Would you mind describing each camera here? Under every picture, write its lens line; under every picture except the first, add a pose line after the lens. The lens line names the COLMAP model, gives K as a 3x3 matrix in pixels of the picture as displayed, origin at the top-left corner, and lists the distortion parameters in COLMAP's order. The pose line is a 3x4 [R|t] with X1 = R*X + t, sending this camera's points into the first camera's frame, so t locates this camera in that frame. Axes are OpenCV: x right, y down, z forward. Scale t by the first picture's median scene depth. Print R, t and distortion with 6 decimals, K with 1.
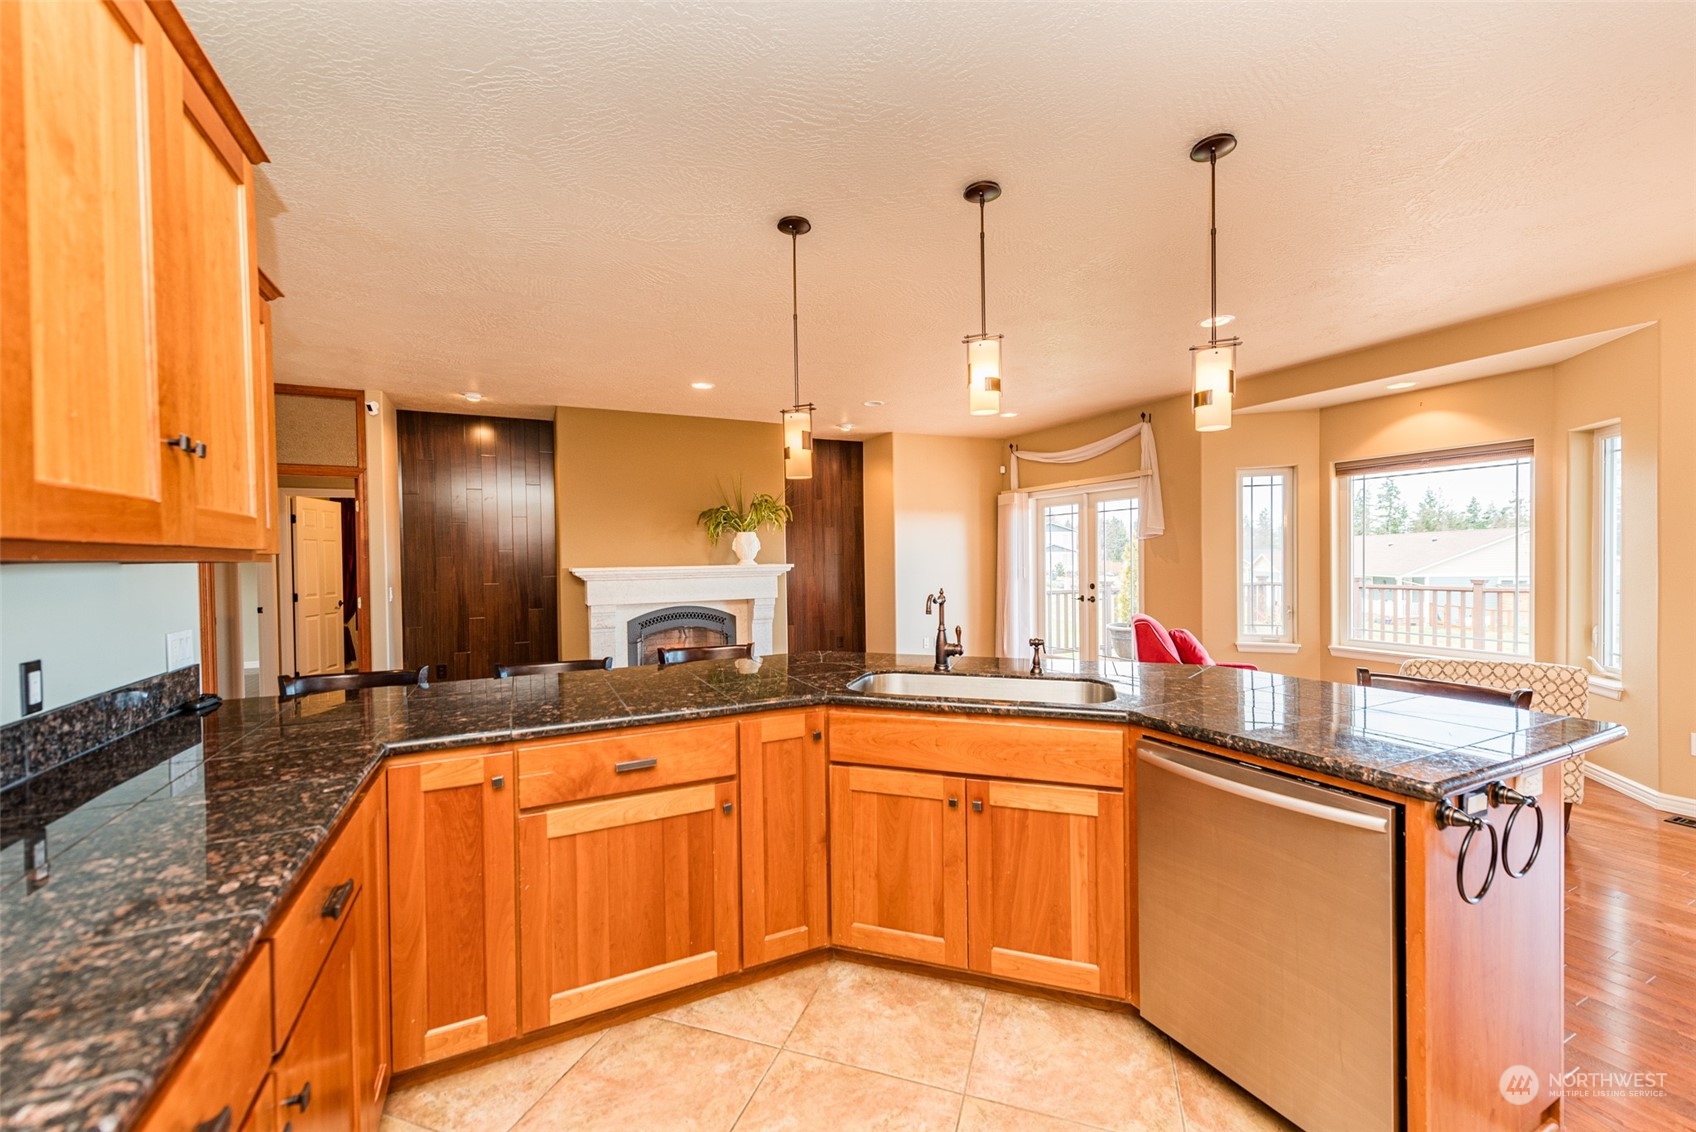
lens RADIAL K [[668.6, 0, 840.8], [0, 668.6, 565.4], [0, 0, 1]] dist [0.001266, -0.000351]
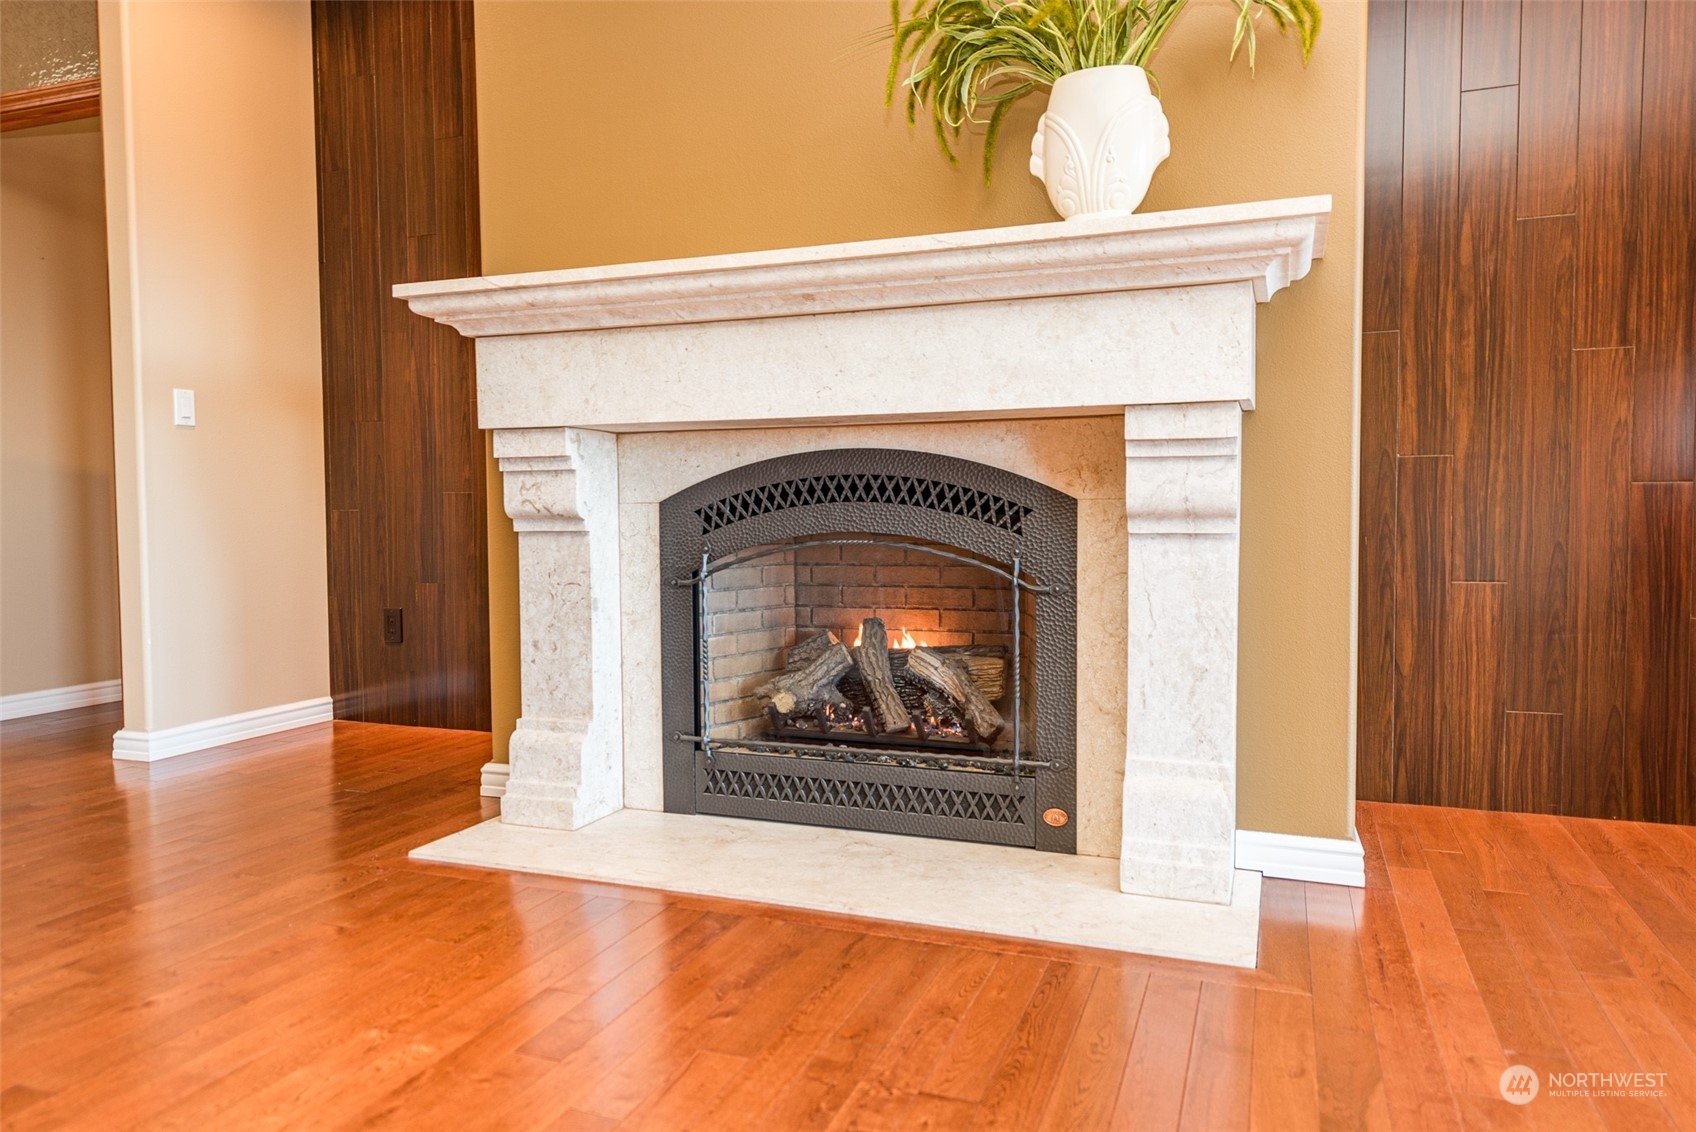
lens RADIAL K [[1108.4, 0, 854.0], [0, 1108.4, 566.1], [0, 0, 1]] dist [0.013756, -0.003249]
pose [[0.677397, 0.048505, -0.734017, 0.063921], [-0.012323, 0.998432, 0.054606, 0.084764], [0.735515, -0.027944, 0.676932, 0.756850]]
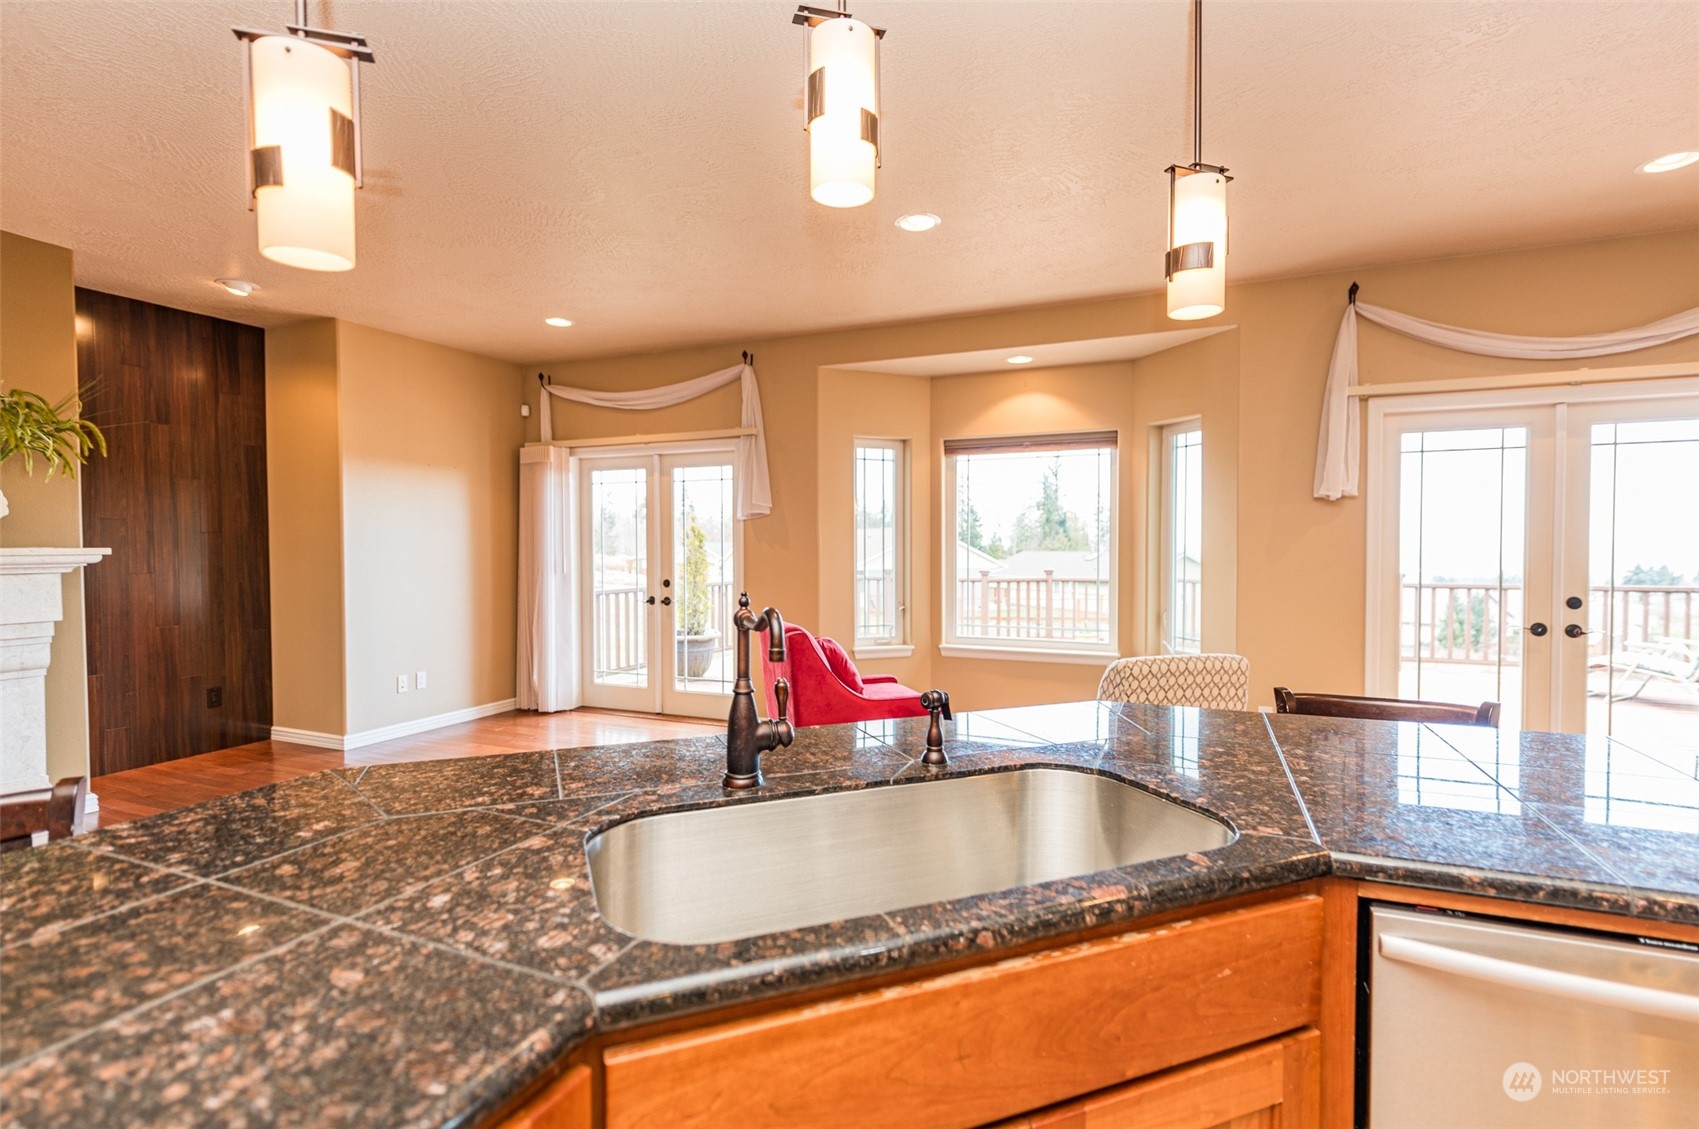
lens RADIAL K [[809.1, 0, 854.2], [0, 809.1, 567.8], [0, 0, 1]] dist [0.002346, -0.000887]
pose [[0.754418, -0.005741, 0.656369, -0.053983], [-0.001620, 0.999942, 0.010607, 0.005379], [-0.656392, -0.009065, 0.754365, 0.237770]]
